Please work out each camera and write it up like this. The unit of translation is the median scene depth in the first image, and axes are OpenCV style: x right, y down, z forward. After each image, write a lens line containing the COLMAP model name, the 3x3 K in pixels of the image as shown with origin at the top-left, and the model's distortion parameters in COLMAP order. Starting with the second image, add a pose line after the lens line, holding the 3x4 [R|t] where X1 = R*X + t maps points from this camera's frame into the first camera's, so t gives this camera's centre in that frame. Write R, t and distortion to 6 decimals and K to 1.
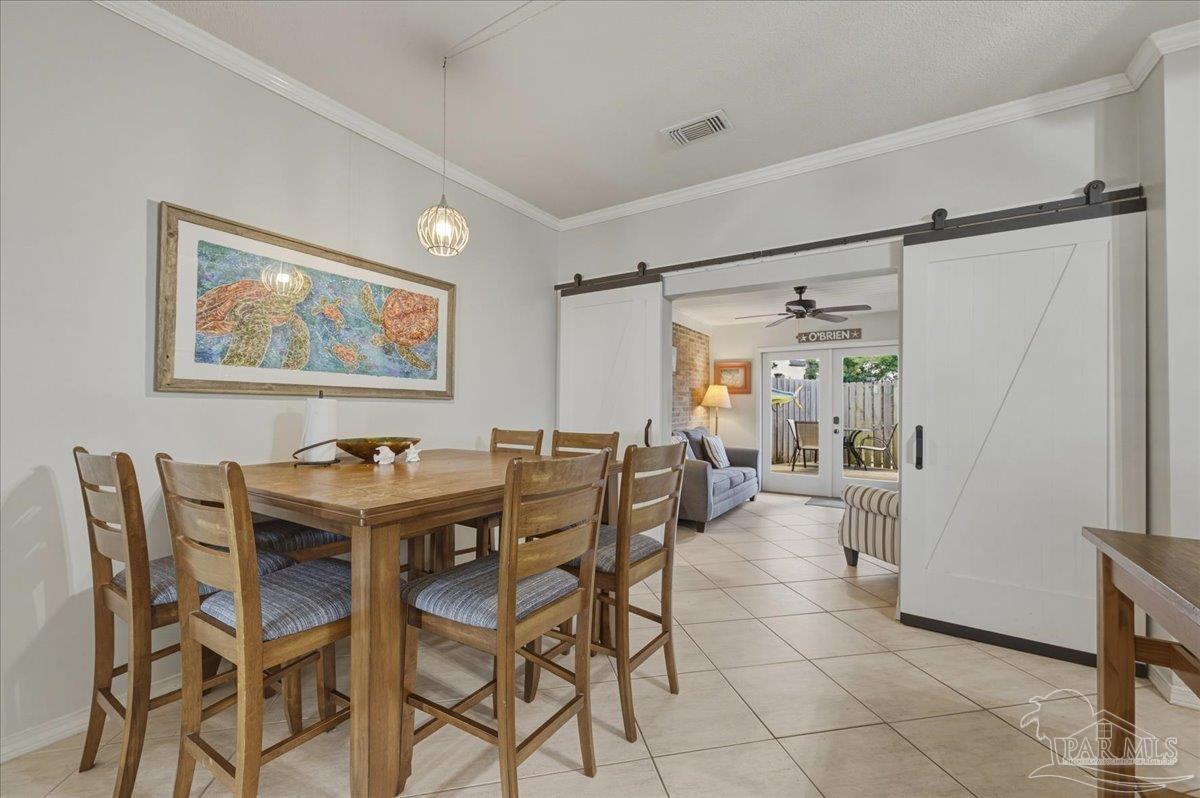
lens RADIAL K [[490.3, 0, 604.8], [0, 490.3, 400.5], [0, 0, 1]] dist [-0.014213, 0.005930]
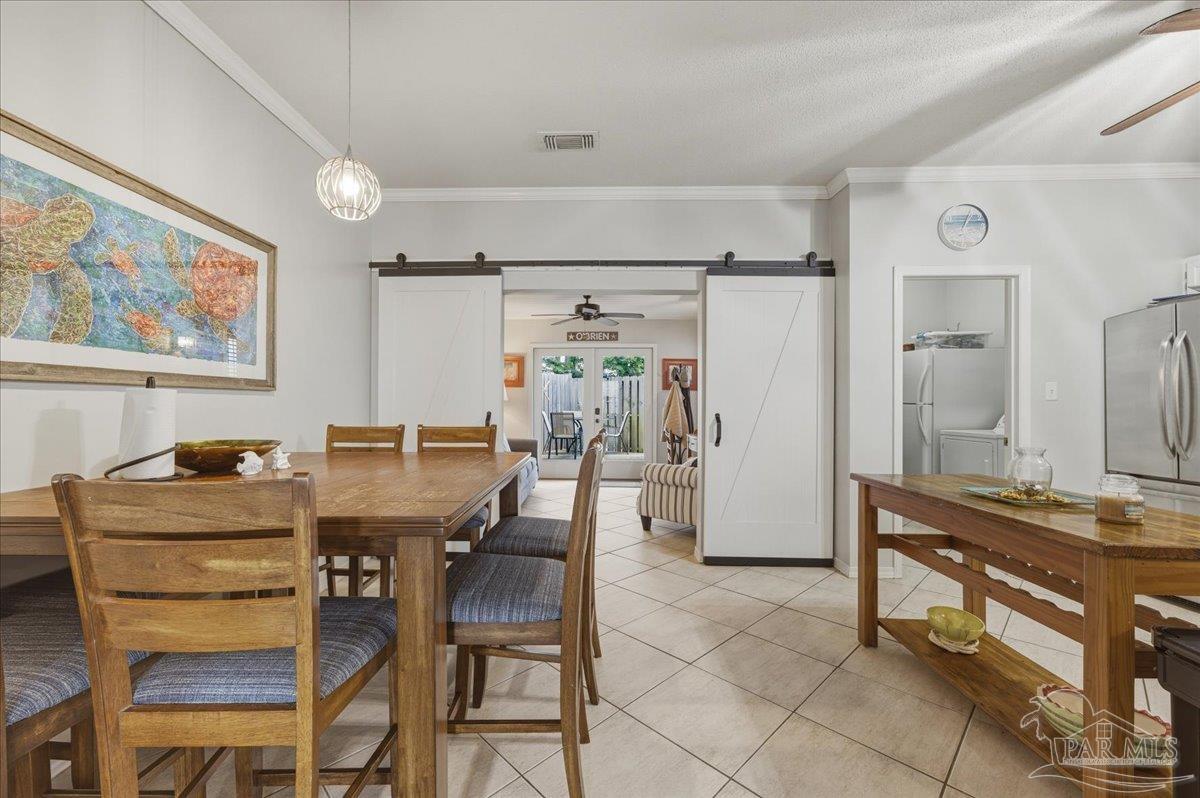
lens RADIAL K [[490.3, 0, 611.3], [0, 490.3, 397.9], [0, 0, 1]] dist [-0.014213, 0.005930]
pose [[0.839003, 0.000313, 0.544126, -0.299736], [-0.005848, 0.999947, 0.008442, 0.000269], [-0.544095, -0.010265, 0.838961, 0.038072]]
